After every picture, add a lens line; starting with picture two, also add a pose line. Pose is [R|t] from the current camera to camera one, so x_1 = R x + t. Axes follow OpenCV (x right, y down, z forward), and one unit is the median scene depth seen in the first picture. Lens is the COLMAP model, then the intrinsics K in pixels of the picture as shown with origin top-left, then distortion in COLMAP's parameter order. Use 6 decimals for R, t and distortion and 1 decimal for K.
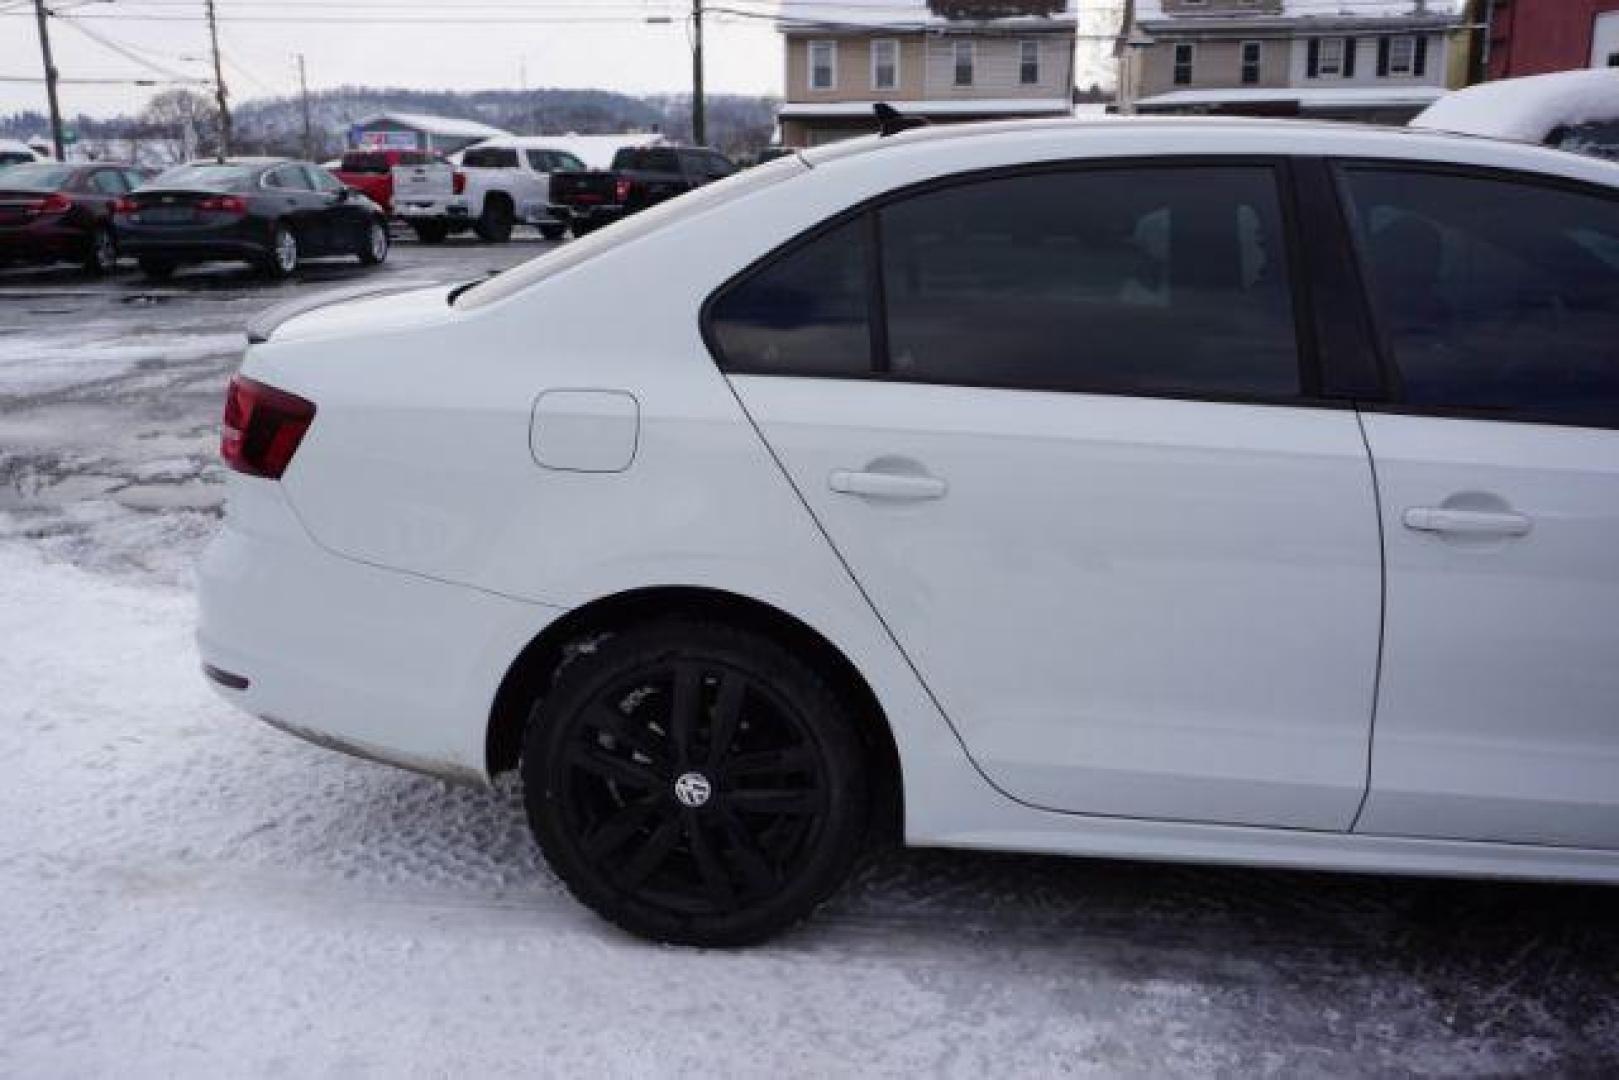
lens RADIAL K [[1498.9, 0, 802.9], [0, 1498.9, 539.5], [0, 0, 1]] dist [-0.020992, 0.000953]
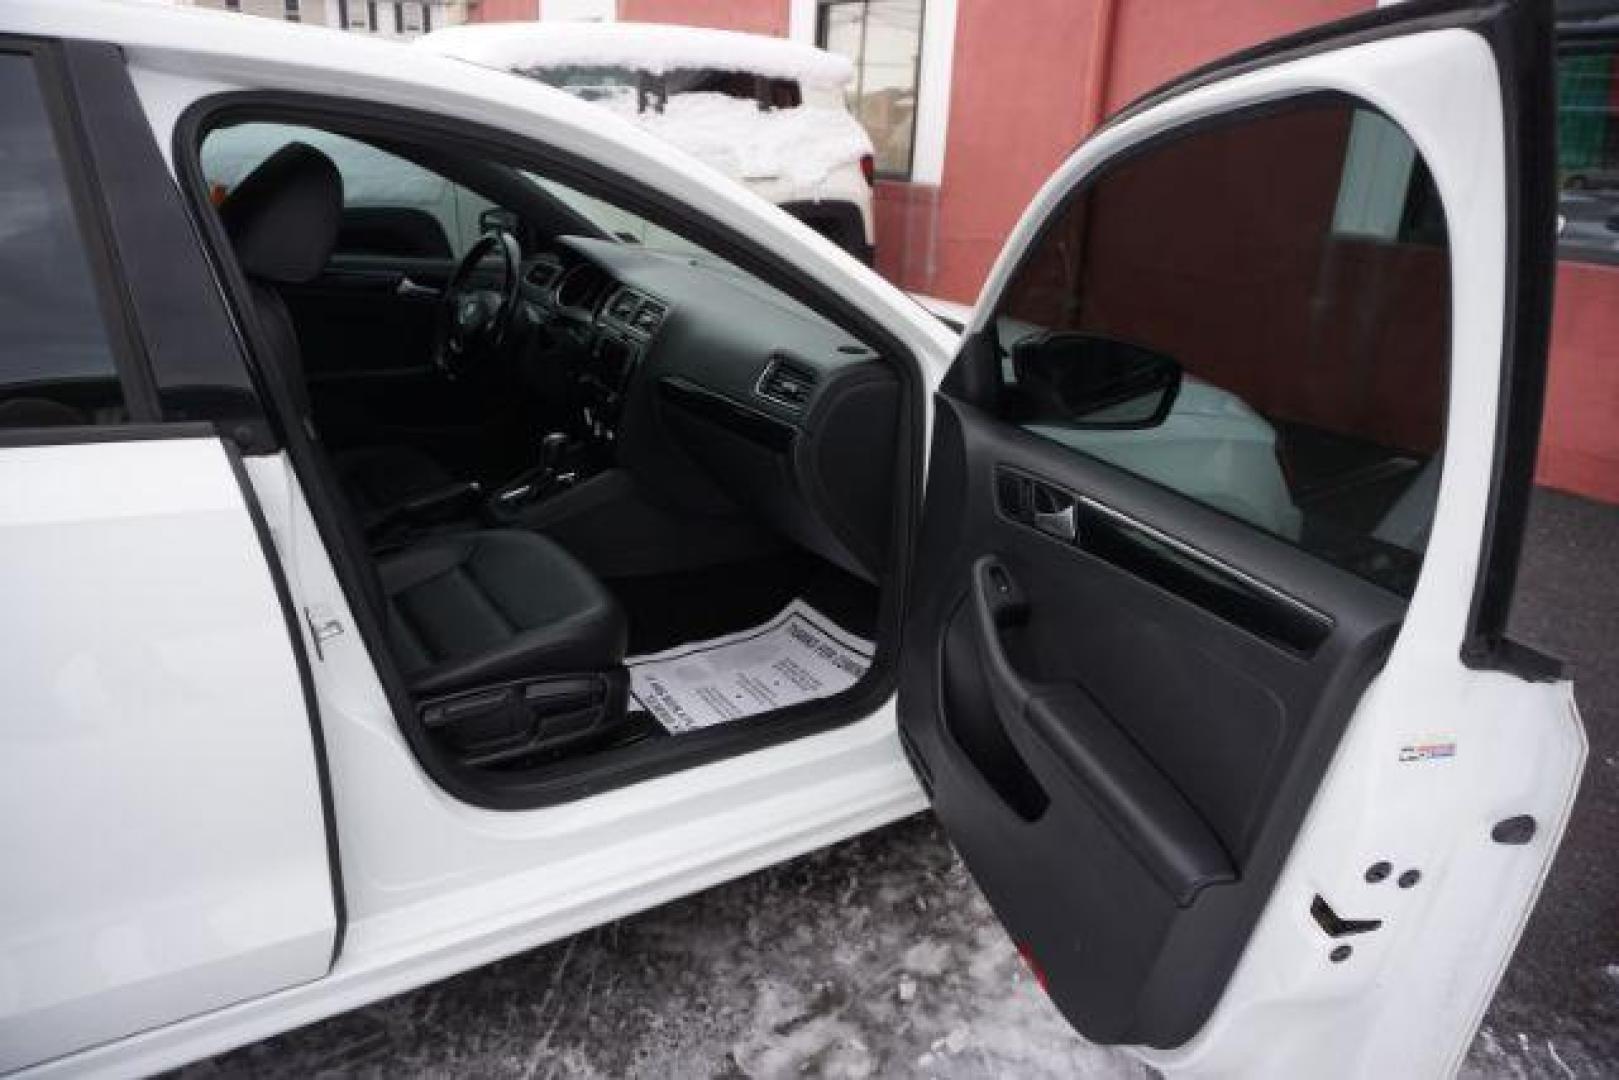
lens RADIAL K [[1092.3, 0, 810.8], [0, 1092.3, 534.7], [0, 0, 1]] dist [-0.052200, 0.038390]
pose [[0.768627, -0.179266, 0.614065, 0.120946], [0.094696, 0.981241, 0.167926, -0.045075], [-0.632649, -0.070923, 0.771184, 0.202298]]
